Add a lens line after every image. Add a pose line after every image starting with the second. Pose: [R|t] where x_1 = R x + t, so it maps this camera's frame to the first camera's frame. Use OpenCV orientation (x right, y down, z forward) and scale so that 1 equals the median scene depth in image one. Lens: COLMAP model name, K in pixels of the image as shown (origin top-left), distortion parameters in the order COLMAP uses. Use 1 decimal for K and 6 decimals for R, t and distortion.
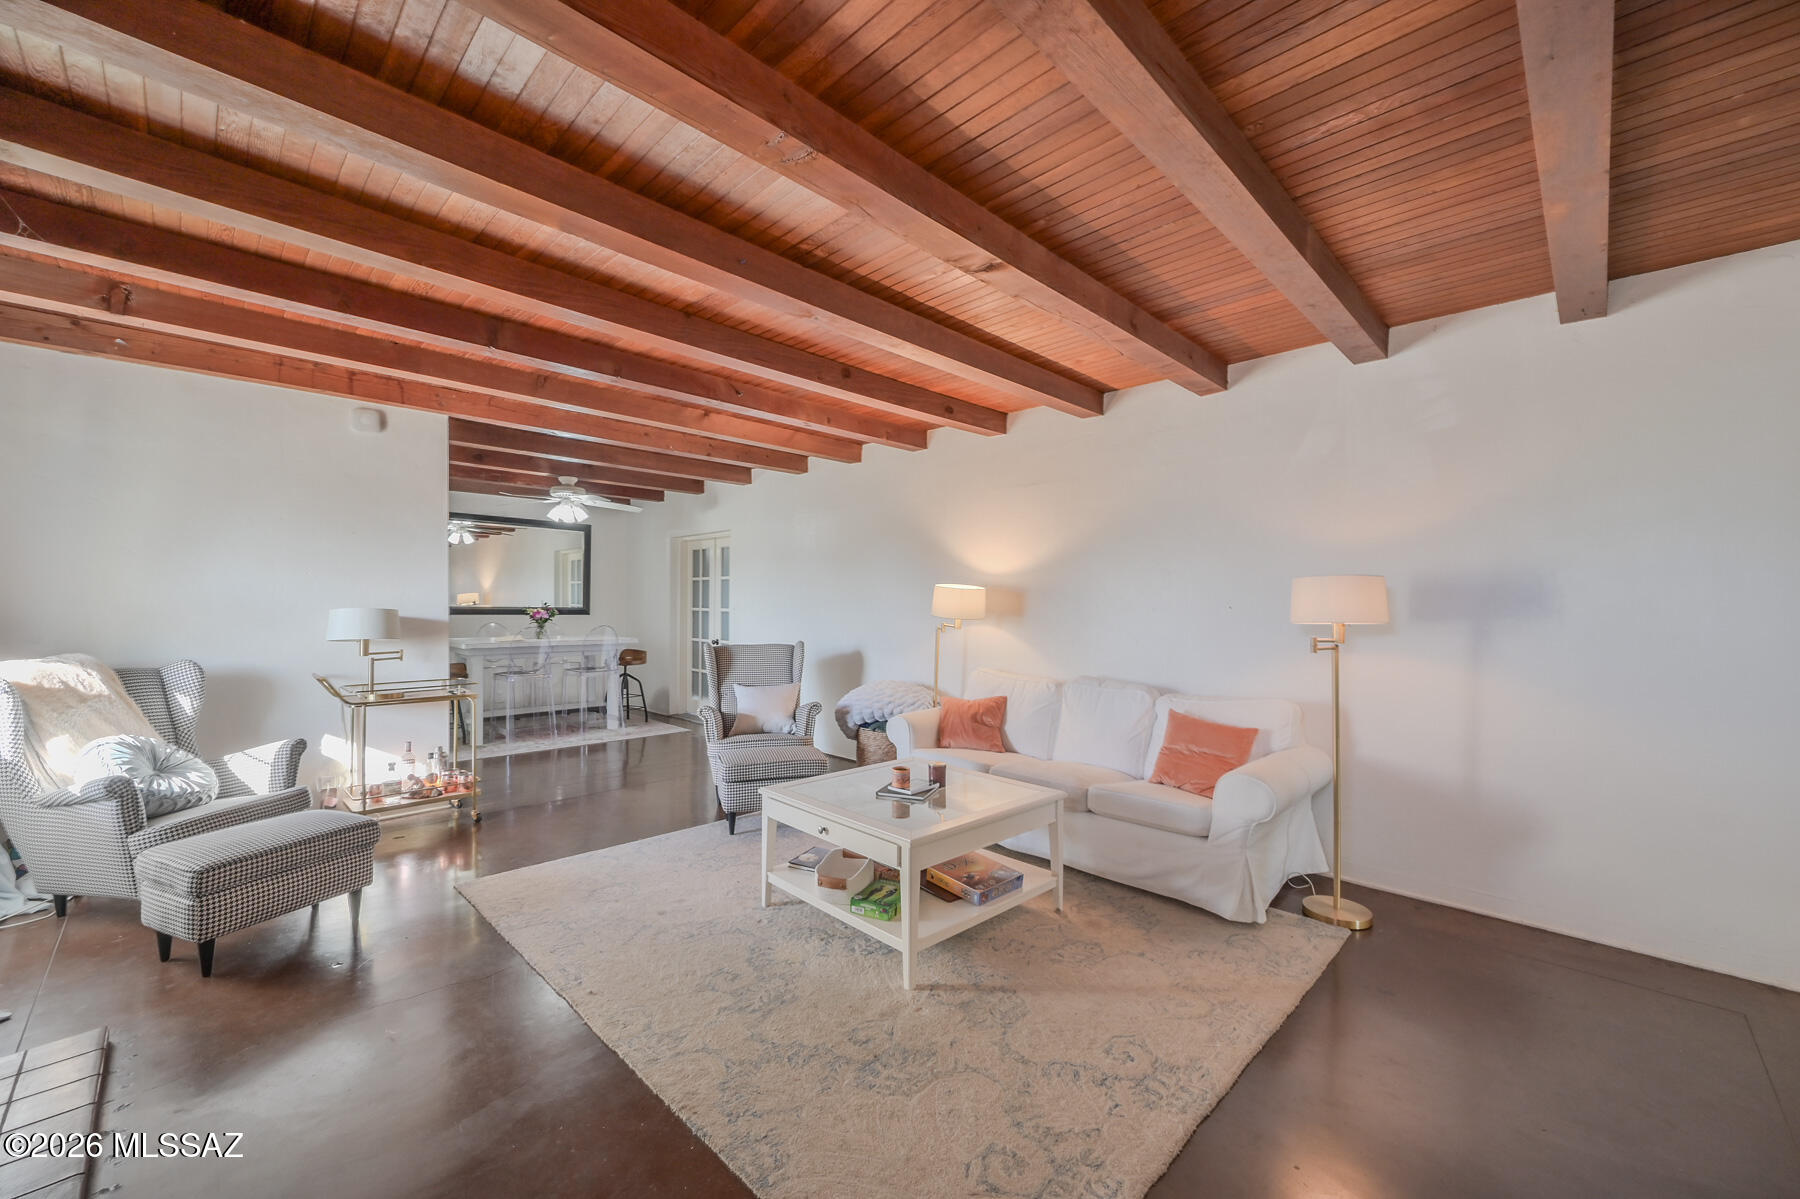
lens RADIAL K [[706.3, 0, 901.2], [0, 706.3, 602.9], [0, 0, 1]] dist [-0.001846, -0.000146]
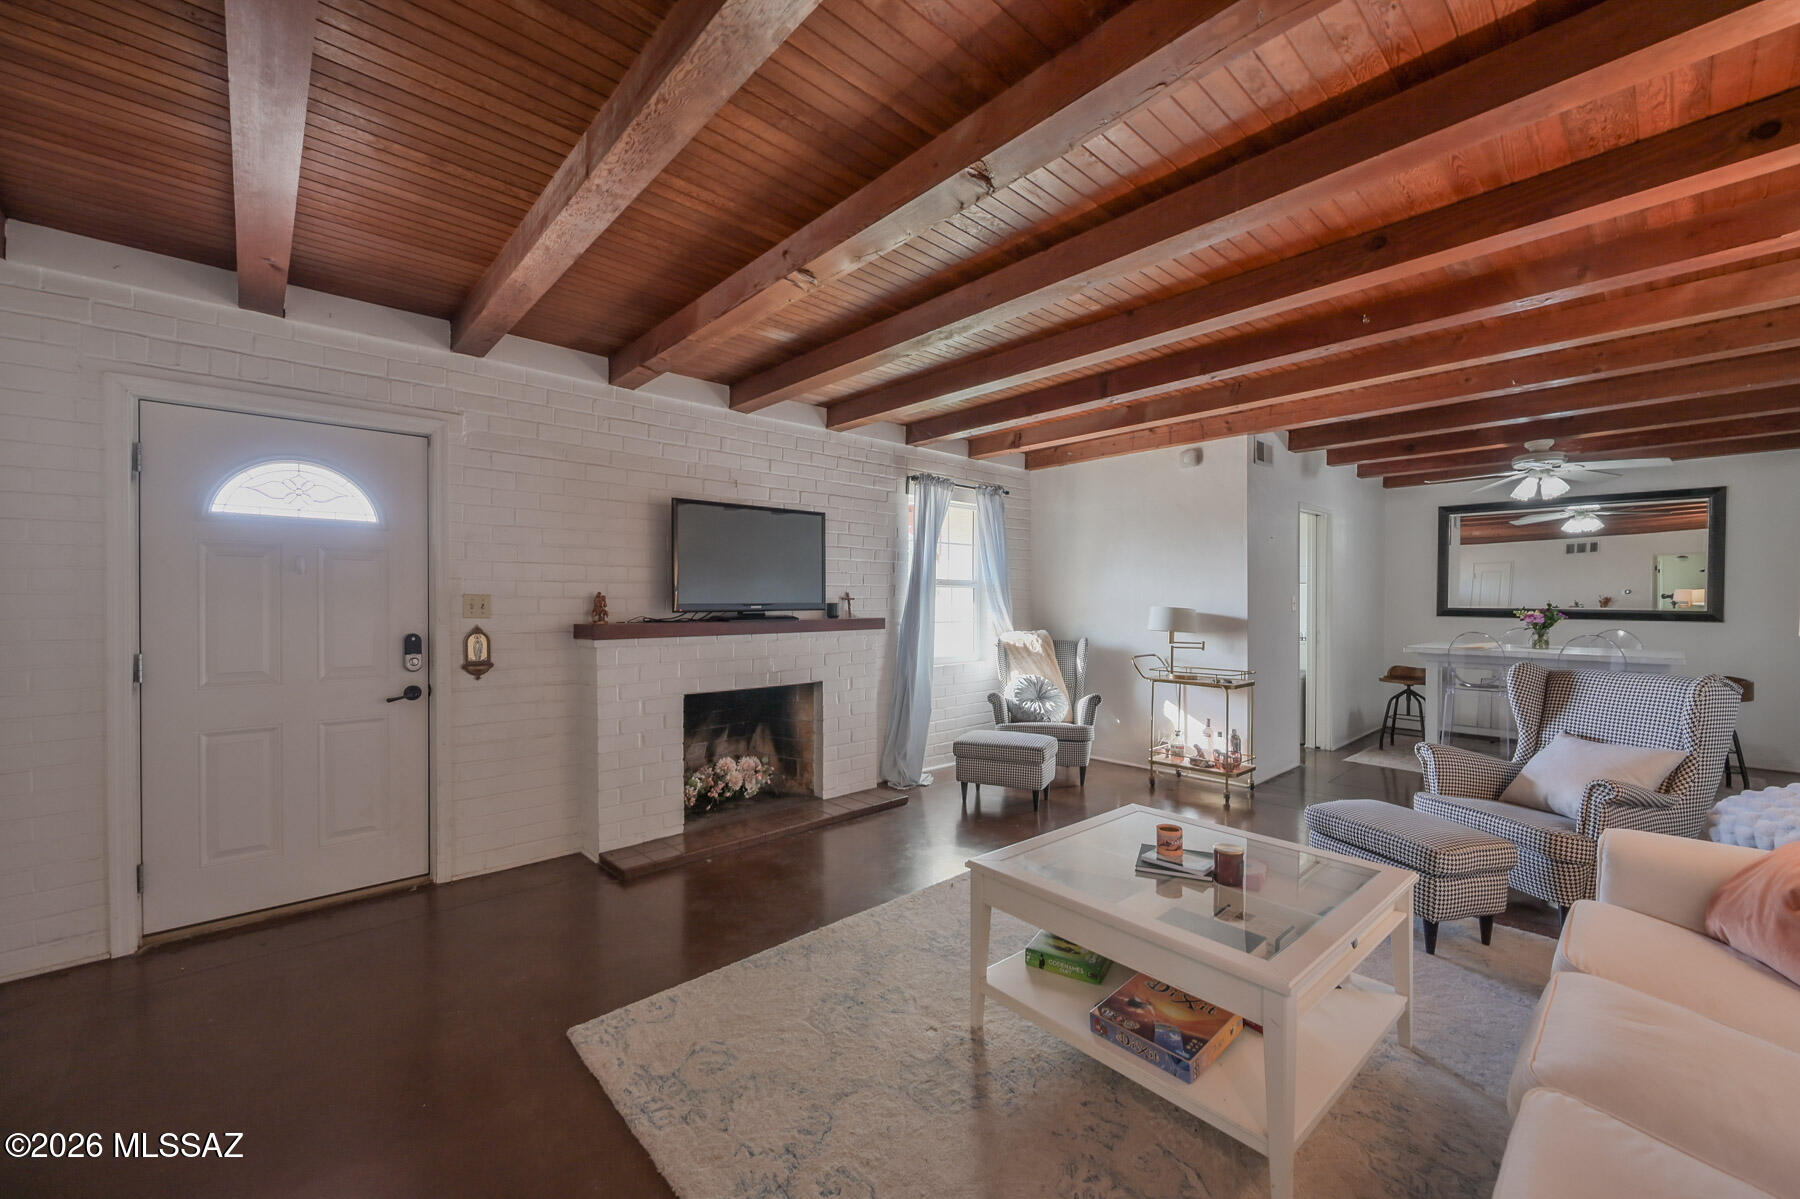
lens RADIAL K [[706.3, 0, 904.0], [0, 706.3, 601.6], [0, 0, 1]] dist [-0.001846, -0.000146]
pose [[-0.052224, -0.004212, -0.998627, 0.529902], [-0.002338, 0.999989, -0.004096, 0.004025], [0.998633, 0.002121, -0.052233, 0.548047]]
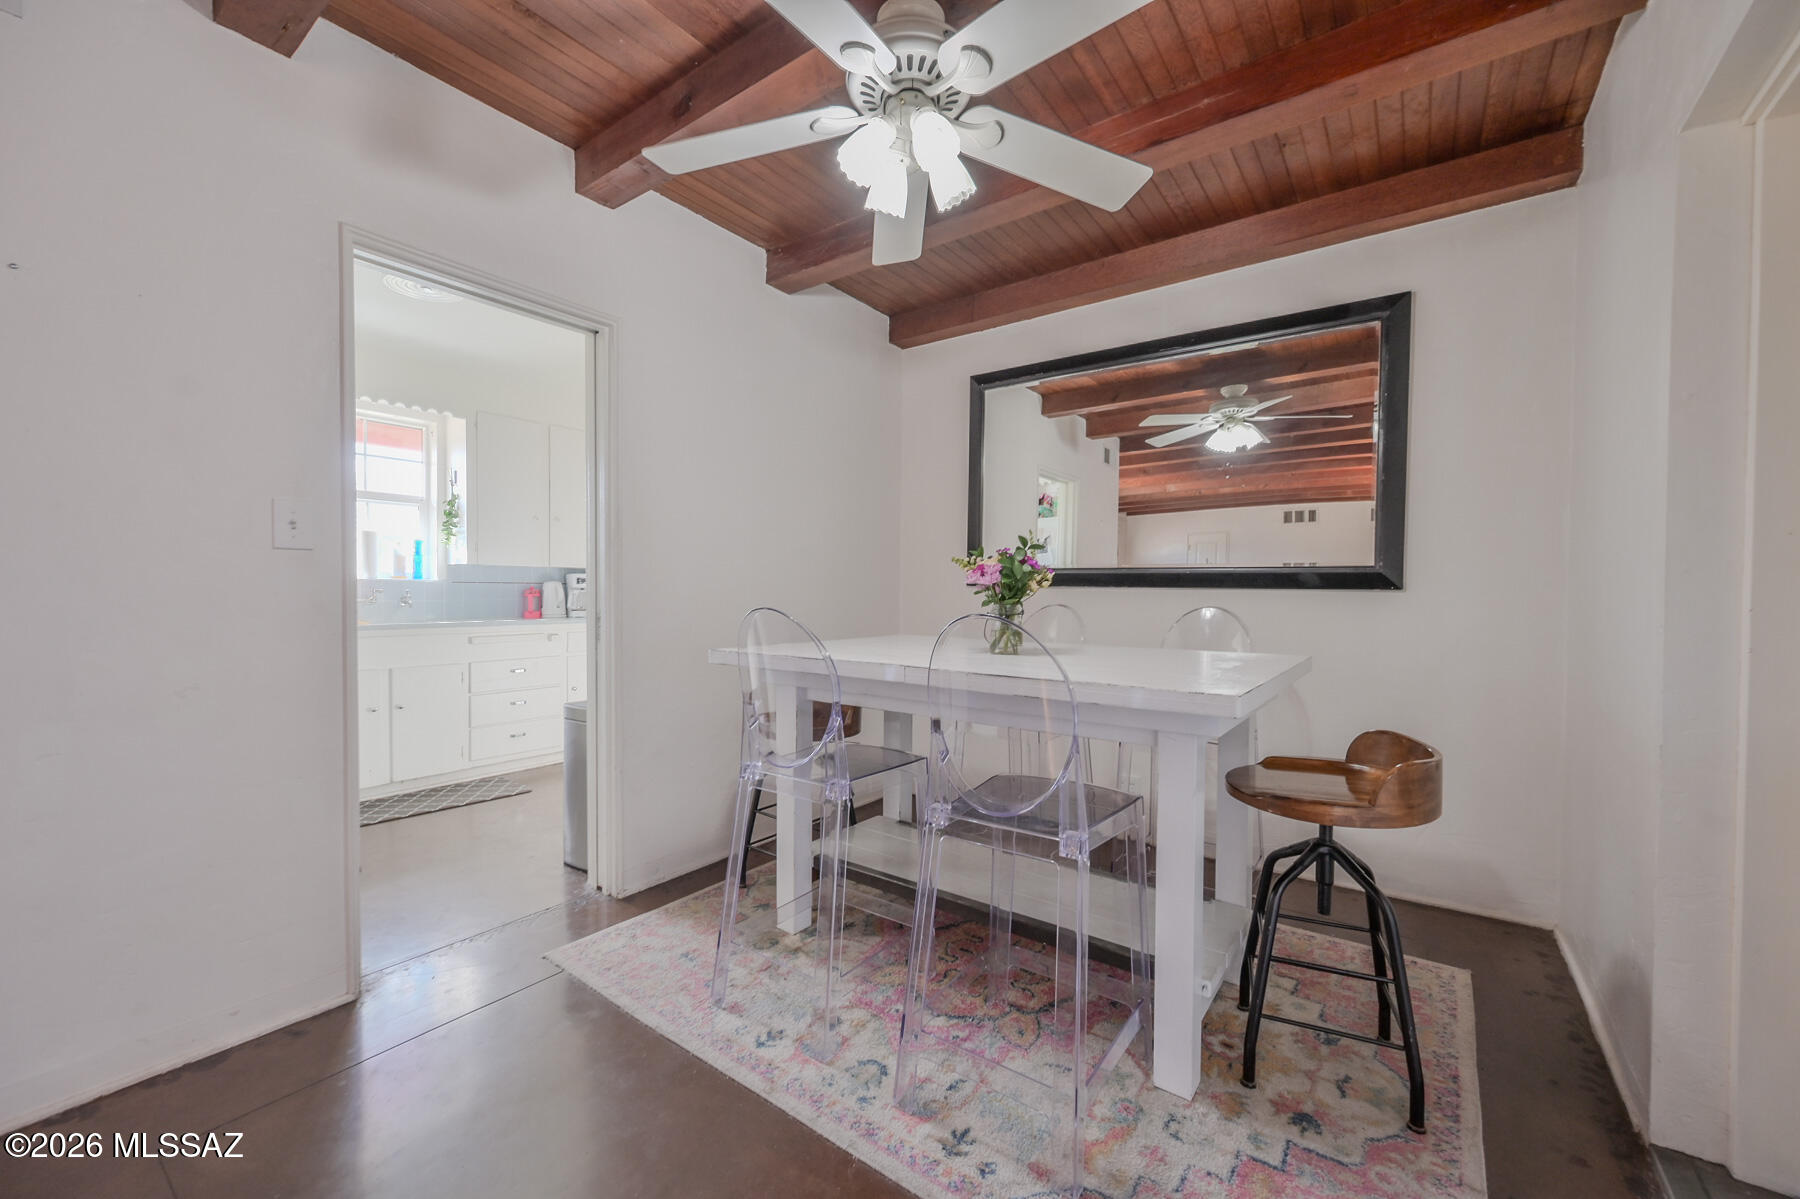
lens RADIAL K [[706.3, 0, 911.8], [0, 706.3, 605.1], [0, 0, 1]] dist [-0.001846, -0.000146]
pose [[0.152418, 0.016429, -0.988180, -0.345457], [-0.007088, 0.999854, 0.015530, 0.041473], [0.988291, 0.004637, 0.152512, 1.521411]]
